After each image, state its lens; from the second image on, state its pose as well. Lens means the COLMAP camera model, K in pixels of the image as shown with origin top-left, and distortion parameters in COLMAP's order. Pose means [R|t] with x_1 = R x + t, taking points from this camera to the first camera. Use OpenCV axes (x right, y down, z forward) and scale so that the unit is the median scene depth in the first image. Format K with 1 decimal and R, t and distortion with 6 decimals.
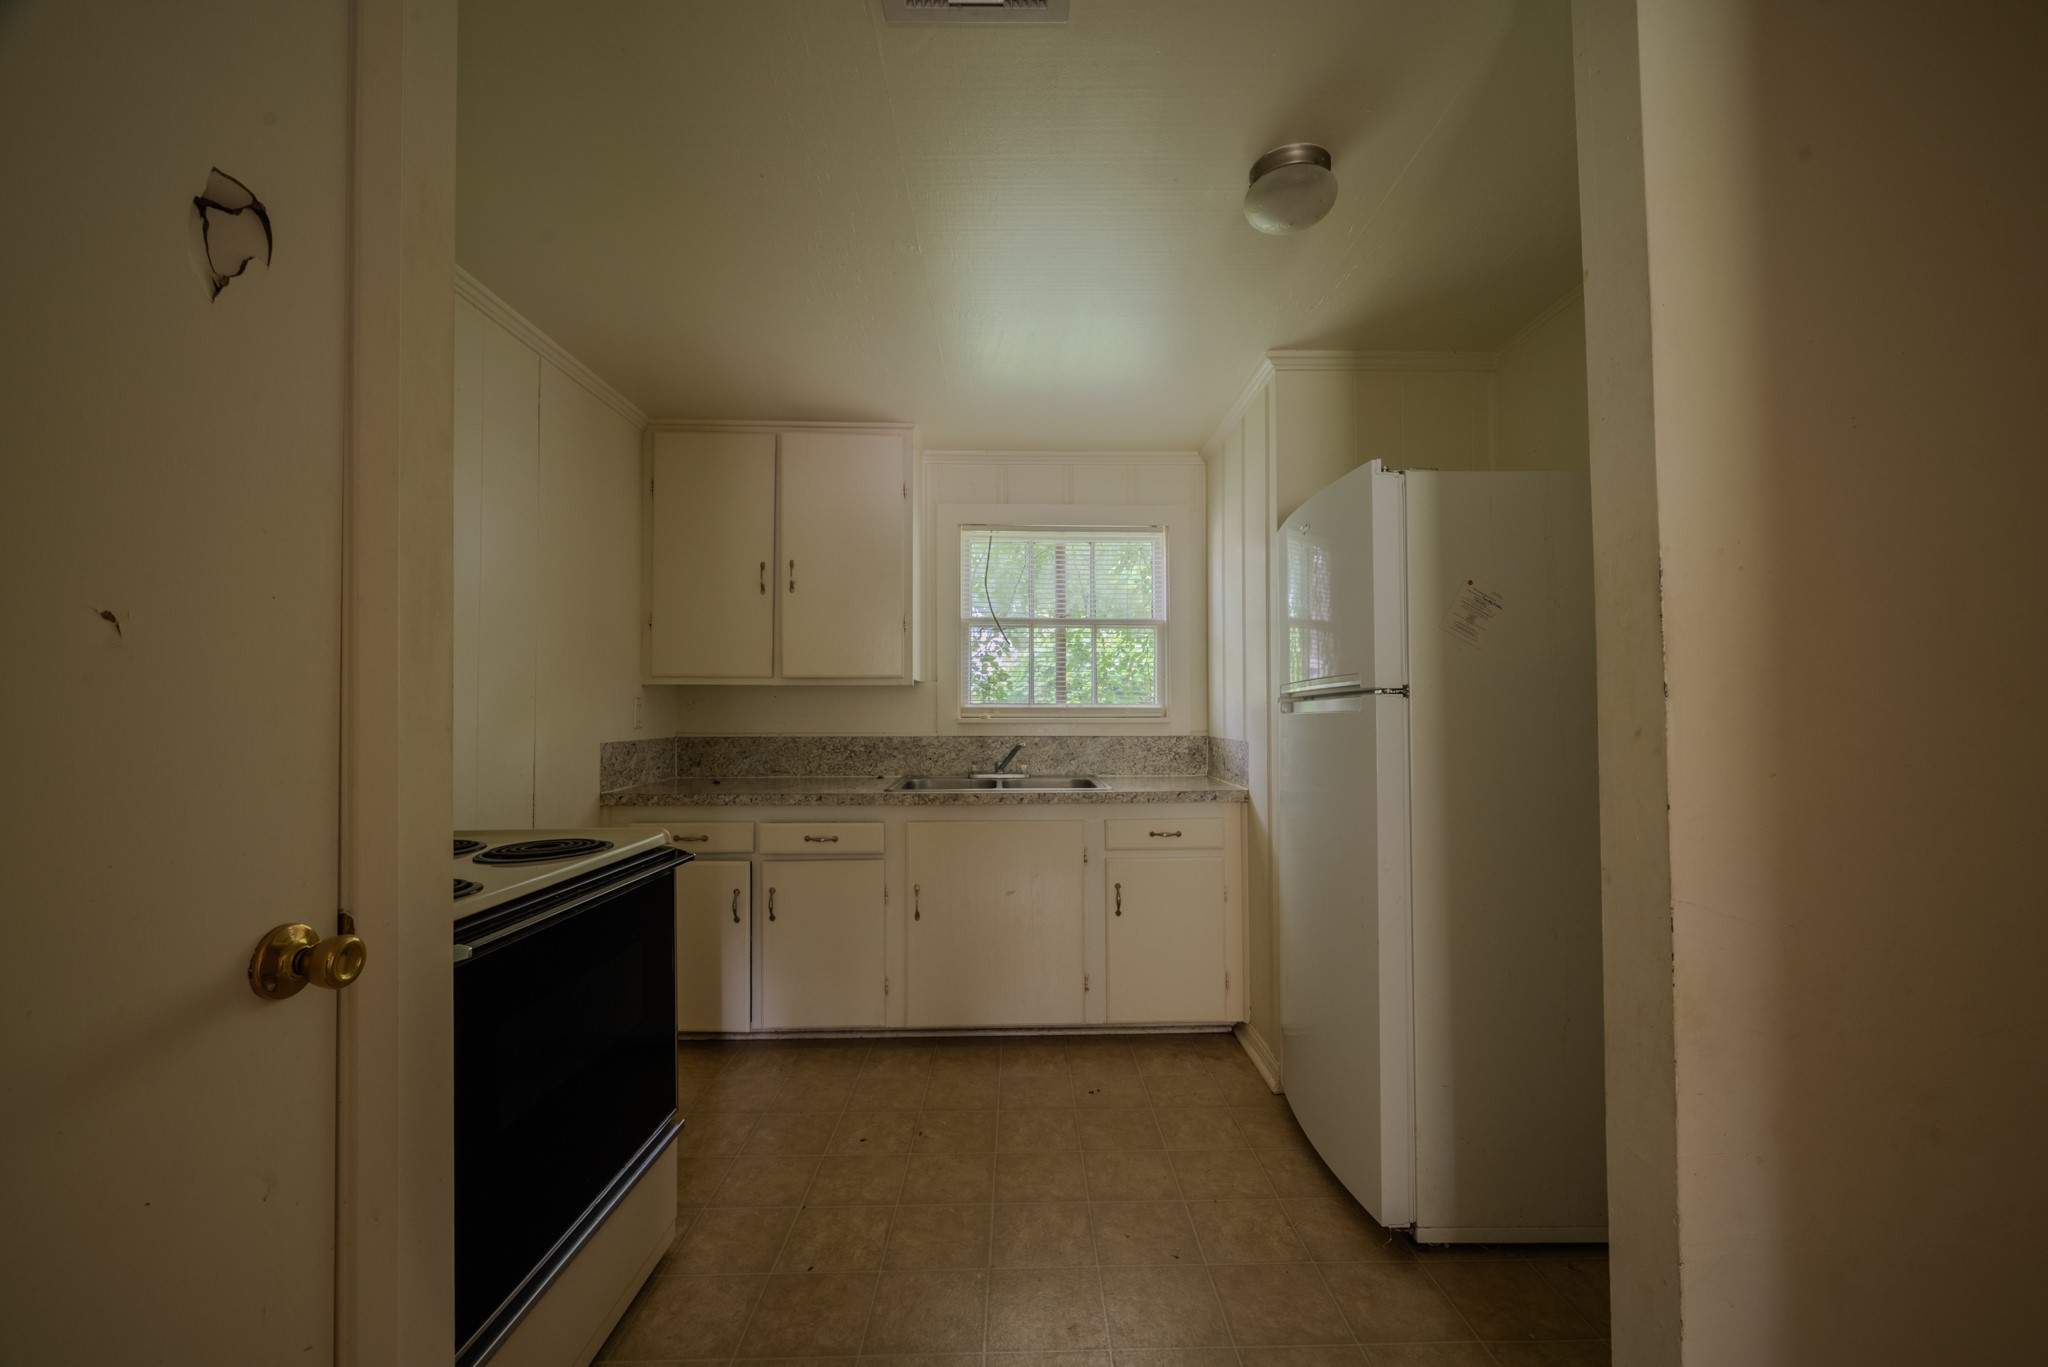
lens RADIAL K [[808.4, 0, 1032.6], [0, 808.4, 693.0], [0, 0, 1]] dist [-0.000785, -0.000358]
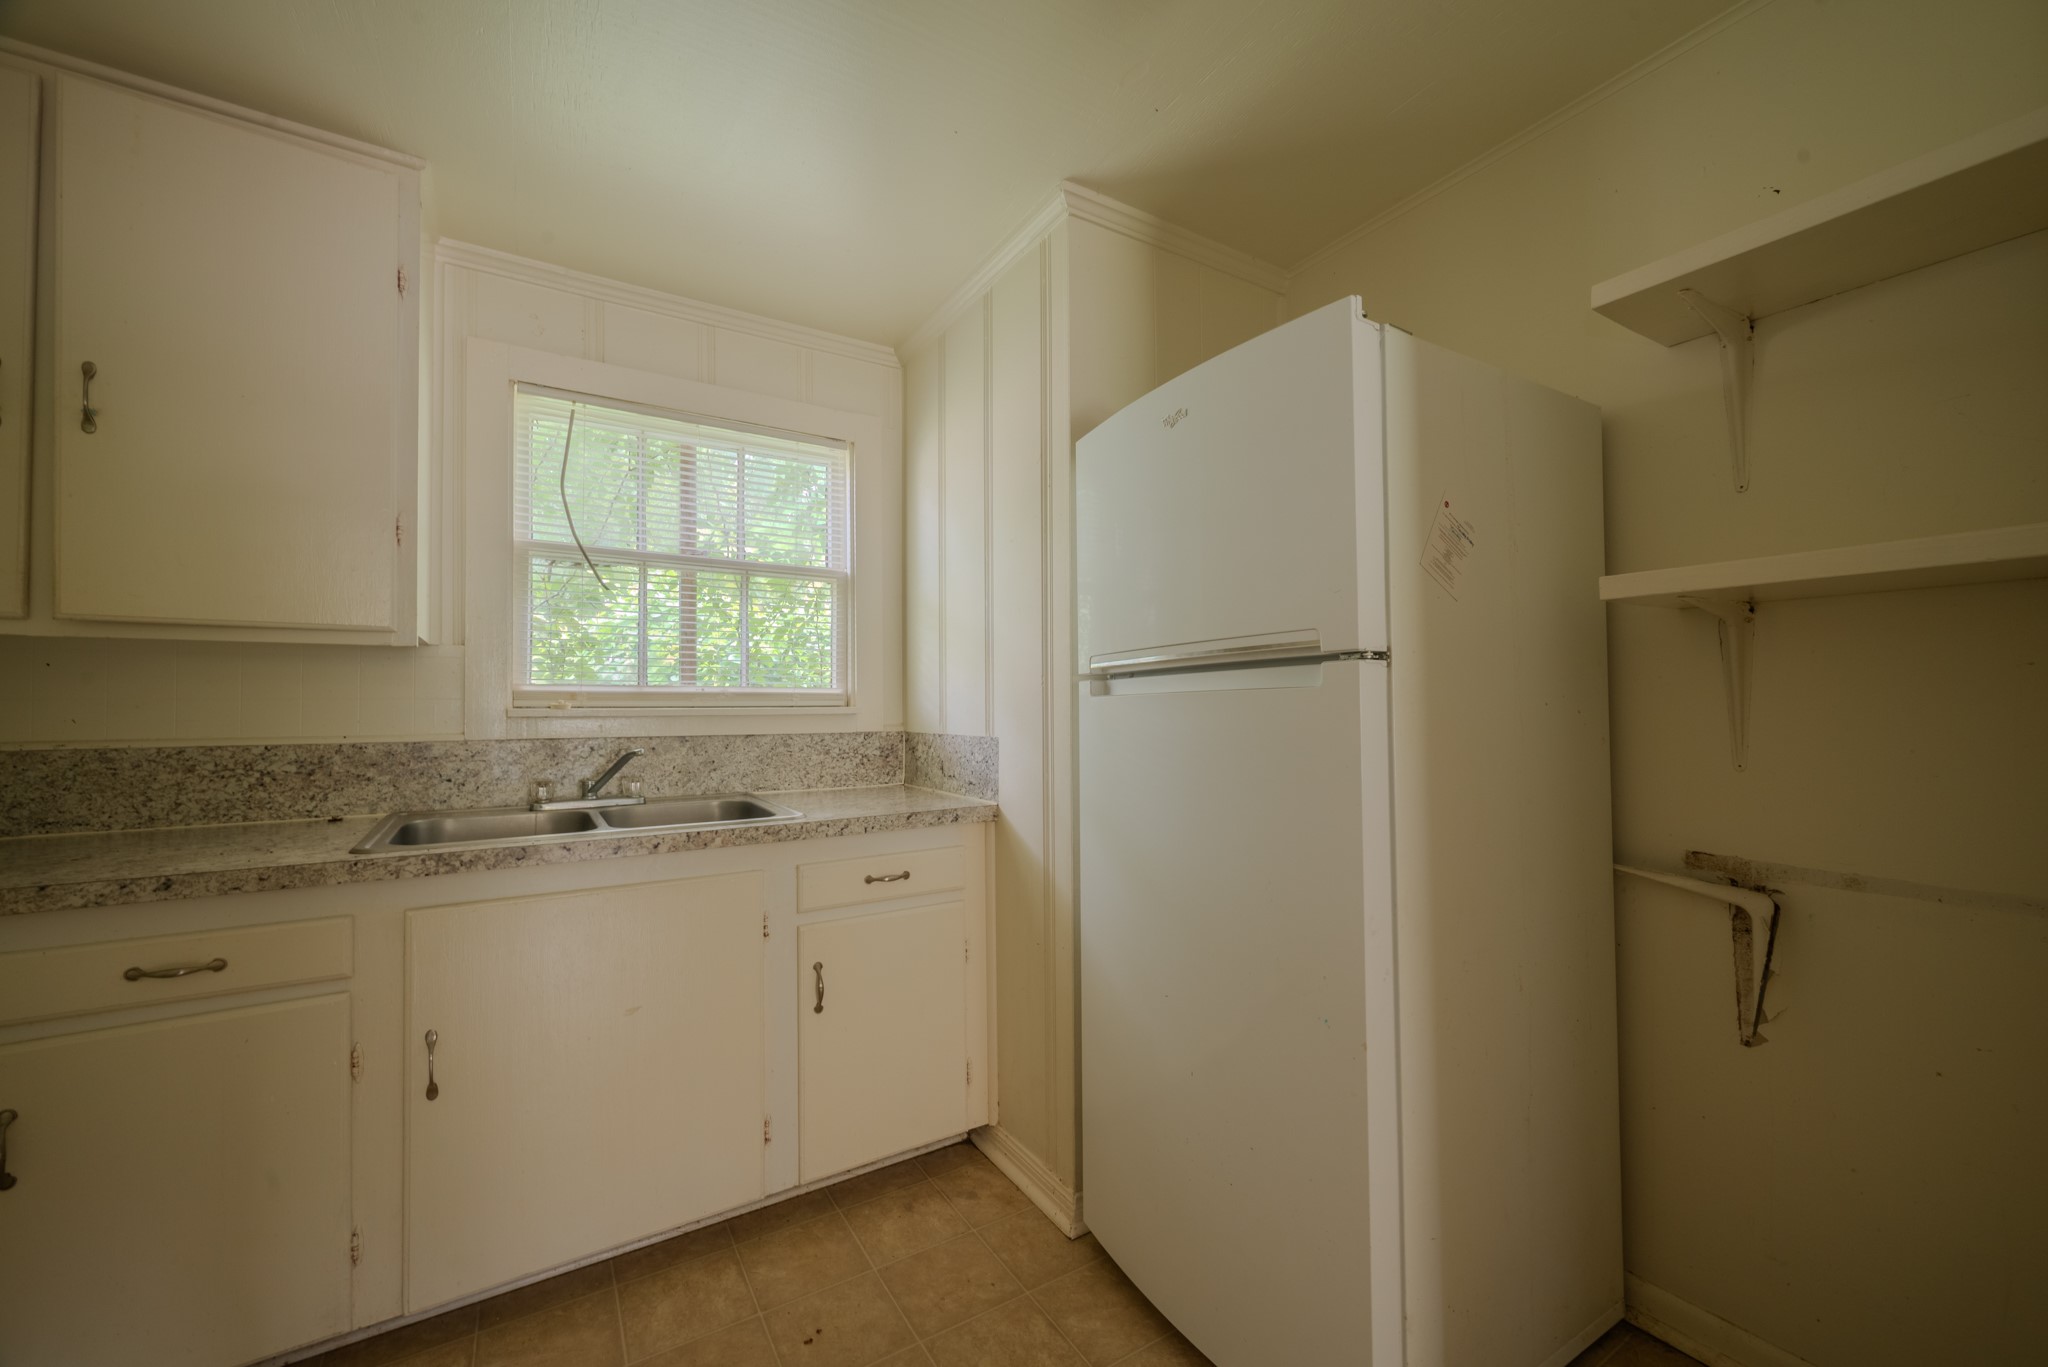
lens RADIAL K [[808.4, 0, 1032.6], [0, 808.4, 693.0], [0, 0, 1]] dist [-0.000785, -0.000358]
pose [[0.858952, 0.005237, 0.512029, -0.076614], [-0.008200, 0.999960, 0.003528, 0.016905], [-0.511990, -0.007229, 0.858961, 0.352977]]
